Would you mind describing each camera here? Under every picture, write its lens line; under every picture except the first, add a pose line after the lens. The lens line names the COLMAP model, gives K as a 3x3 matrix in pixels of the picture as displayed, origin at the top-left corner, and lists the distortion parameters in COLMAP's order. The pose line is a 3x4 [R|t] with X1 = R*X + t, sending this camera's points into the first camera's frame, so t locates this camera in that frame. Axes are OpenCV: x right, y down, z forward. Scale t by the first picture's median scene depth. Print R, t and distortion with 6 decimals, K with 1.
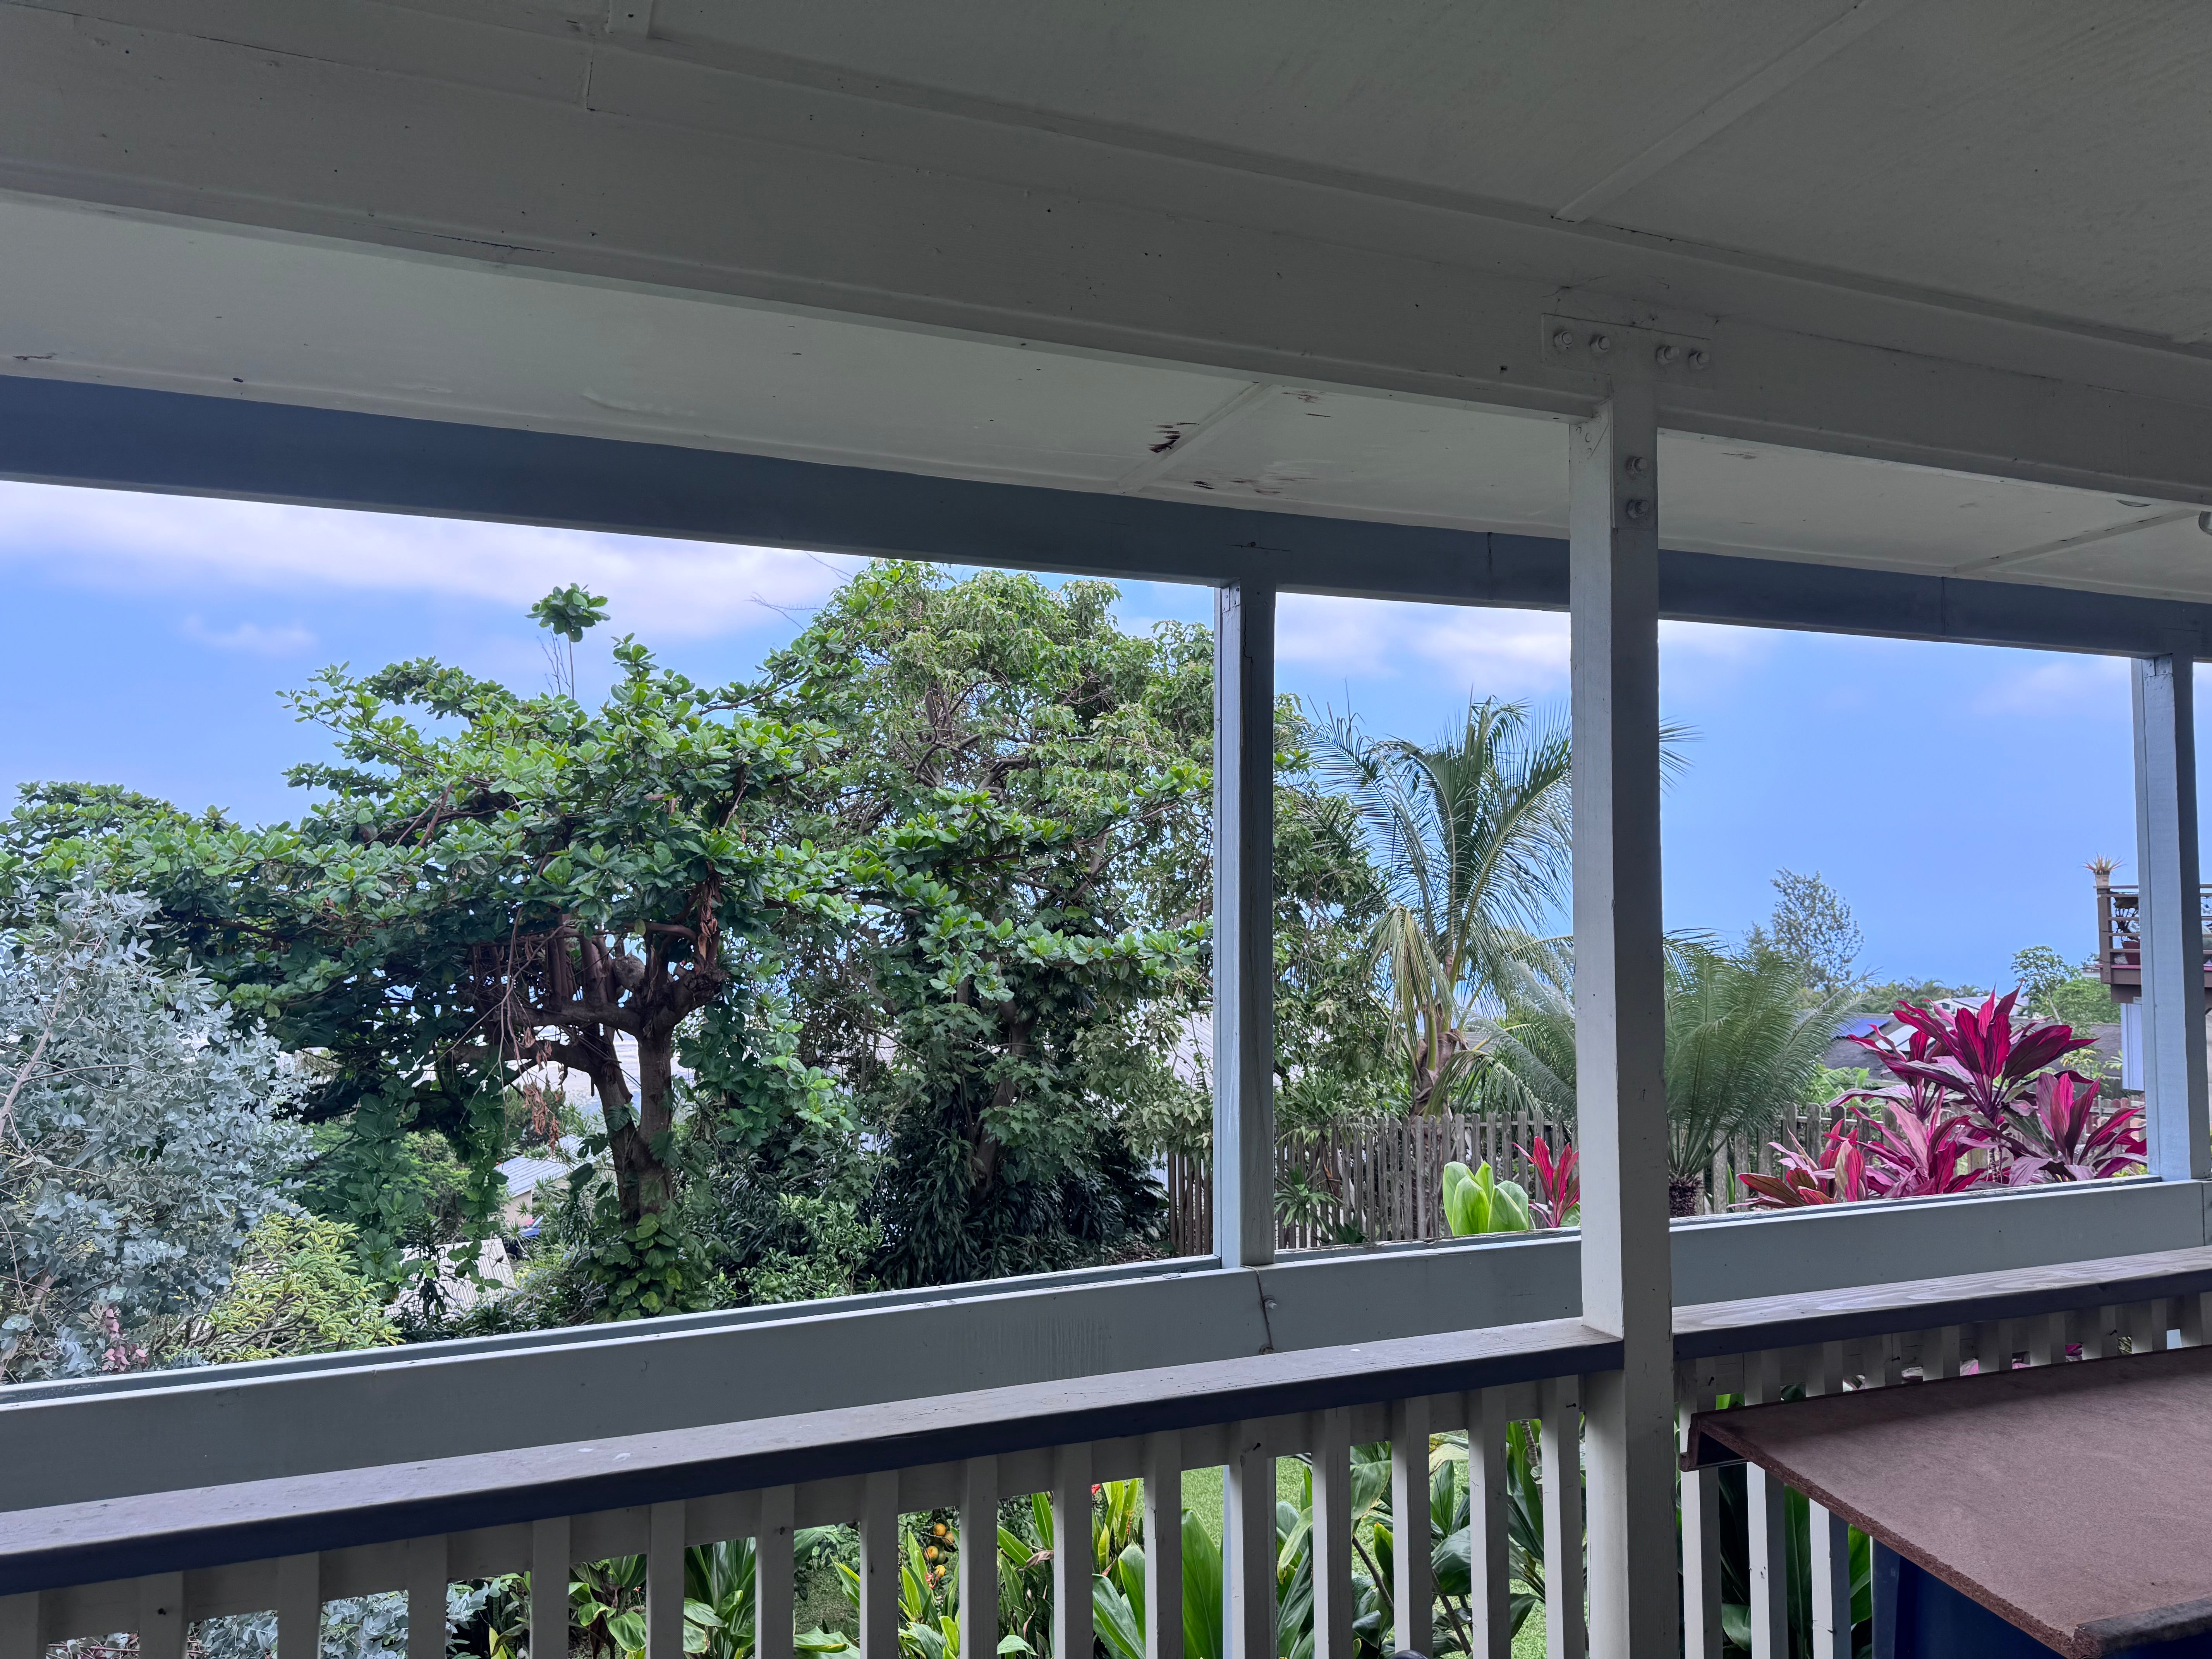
lens RADIAL K [[1536.4, 0, 1104.8], [0, 1536.4, 843.1], [0, 0, 1]] dist [0.114456, -0.144618]
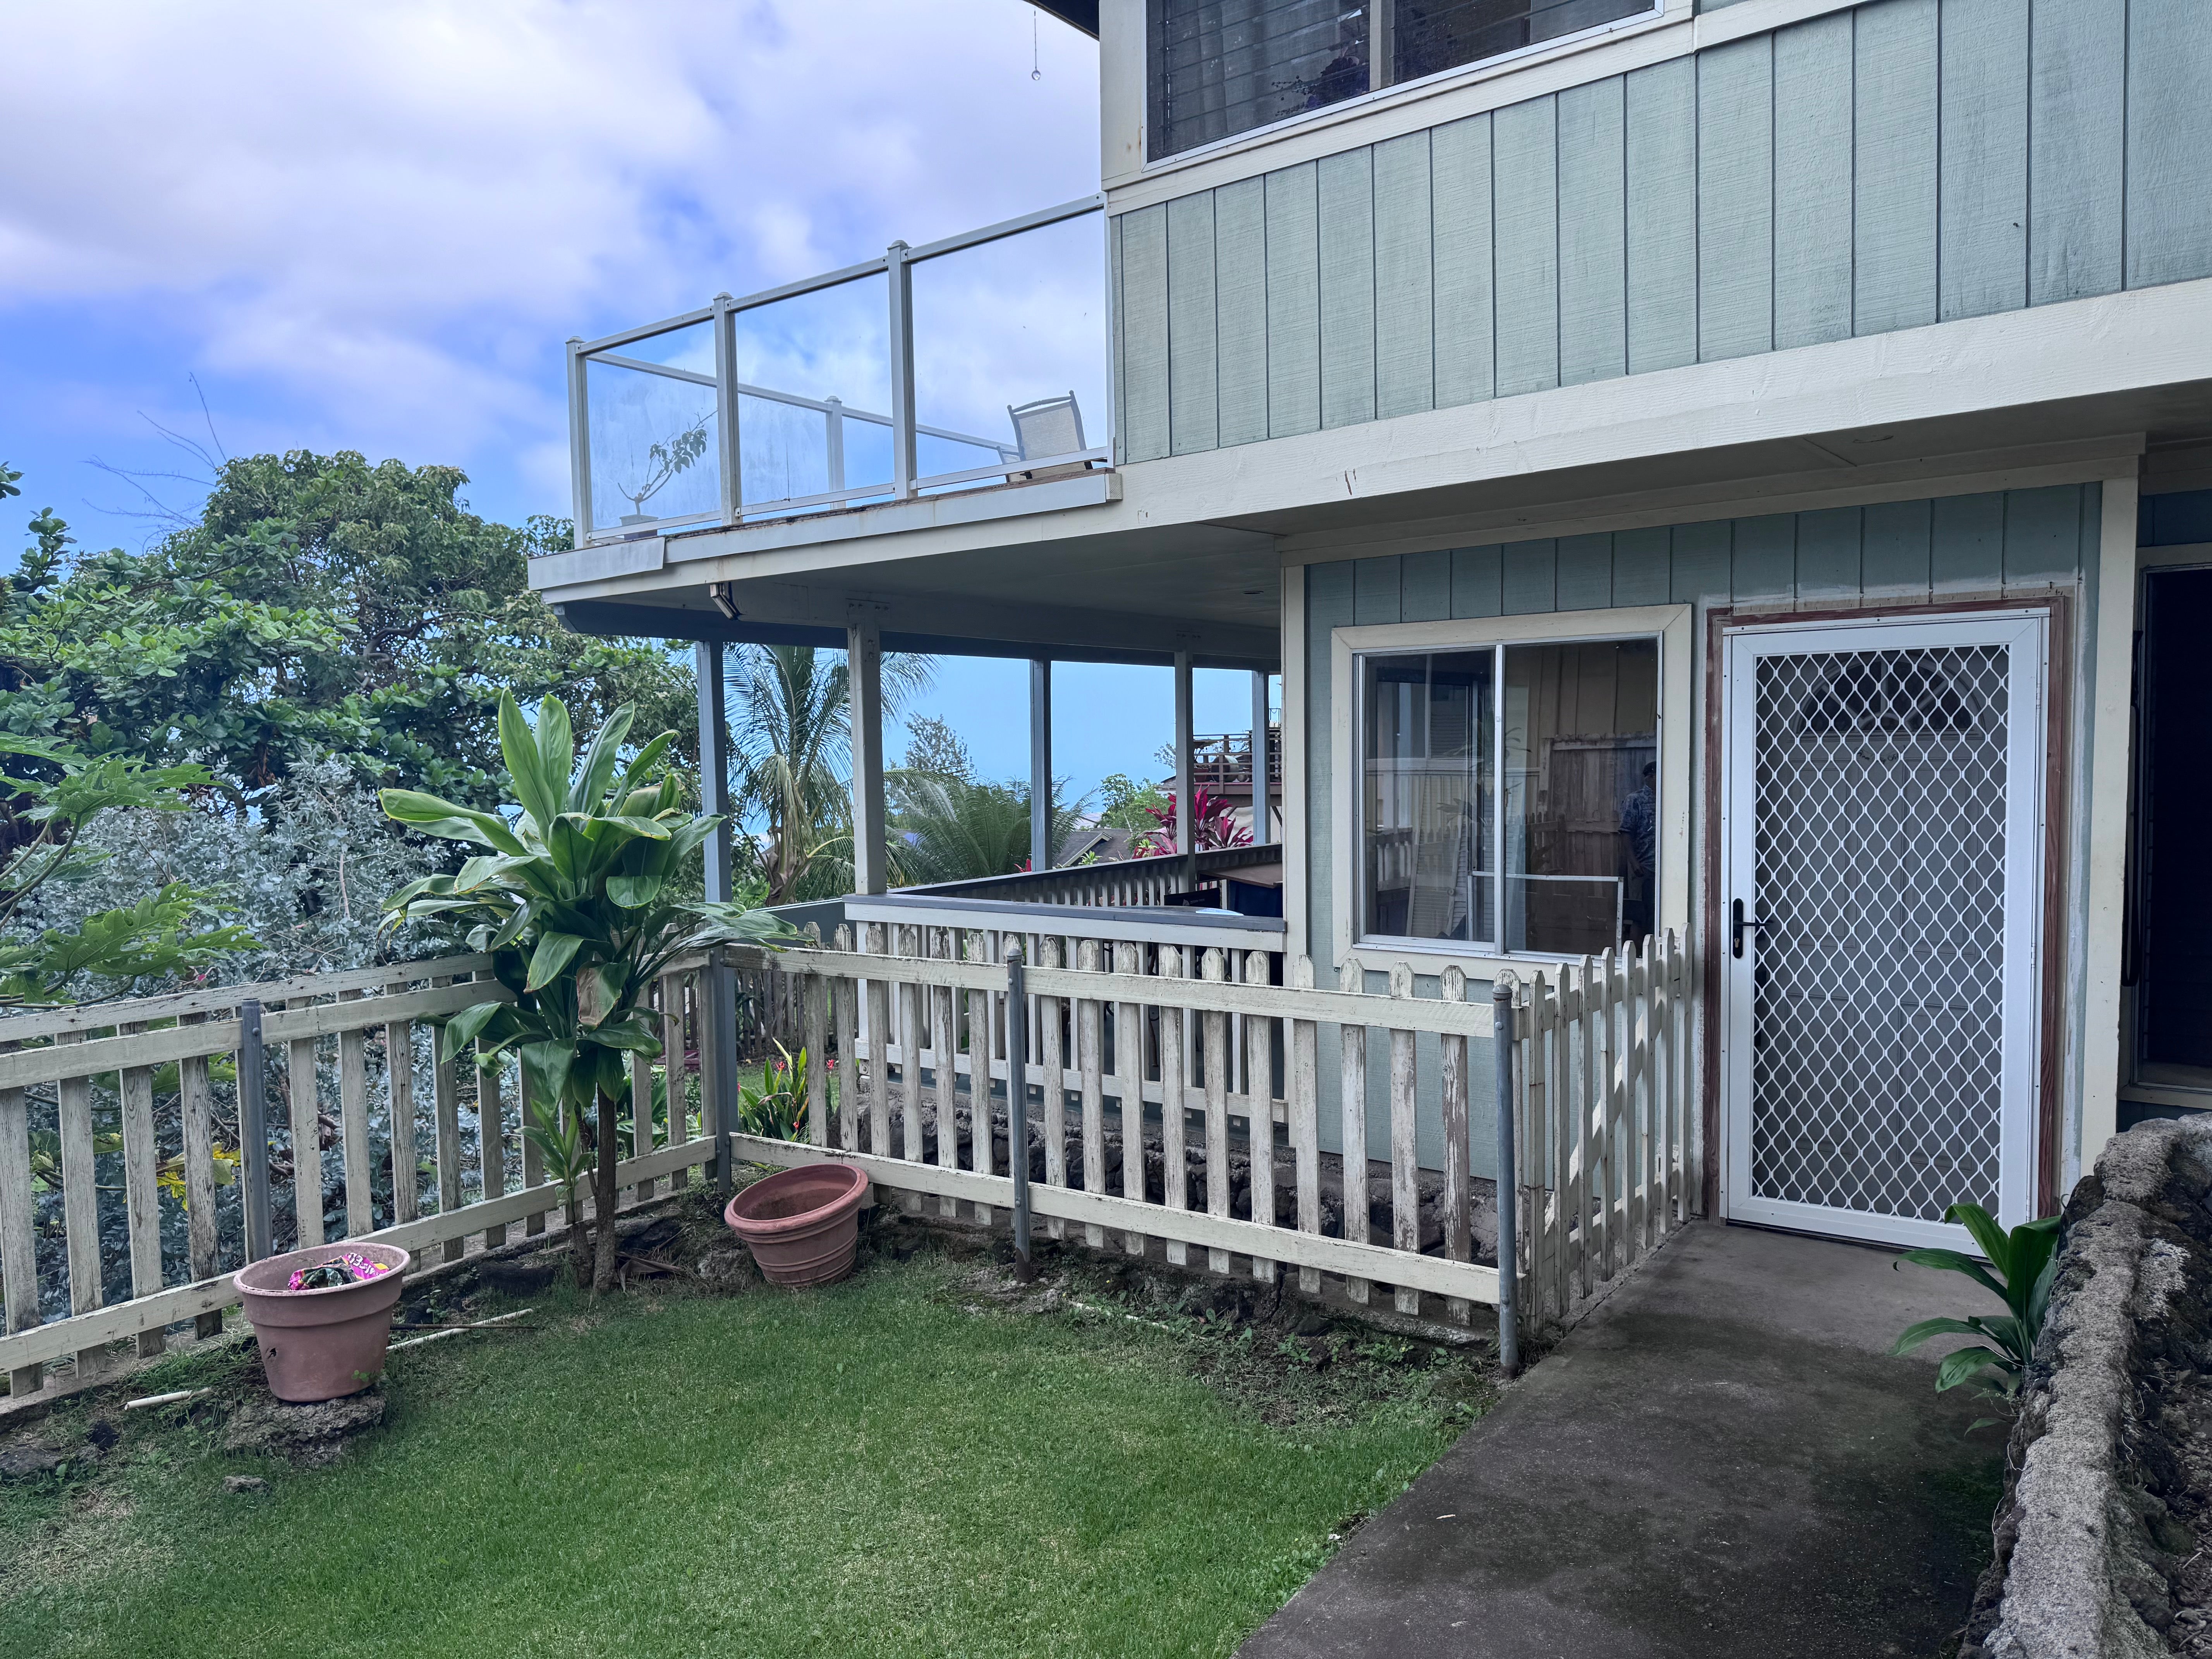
lens RADIAL K [[1549.6, 0, 1115.5], [0, 1549.6, 843.3], [0, 0, 1]] dist [0.064175, -0.078807]
pose [[0.852282, -0.044776, 0.521162, -0.229896], [-0.009065, 0.994916, 0.100304, -0.018843], [-0.523004, -0.090211, 0.847543, -0.285239]]
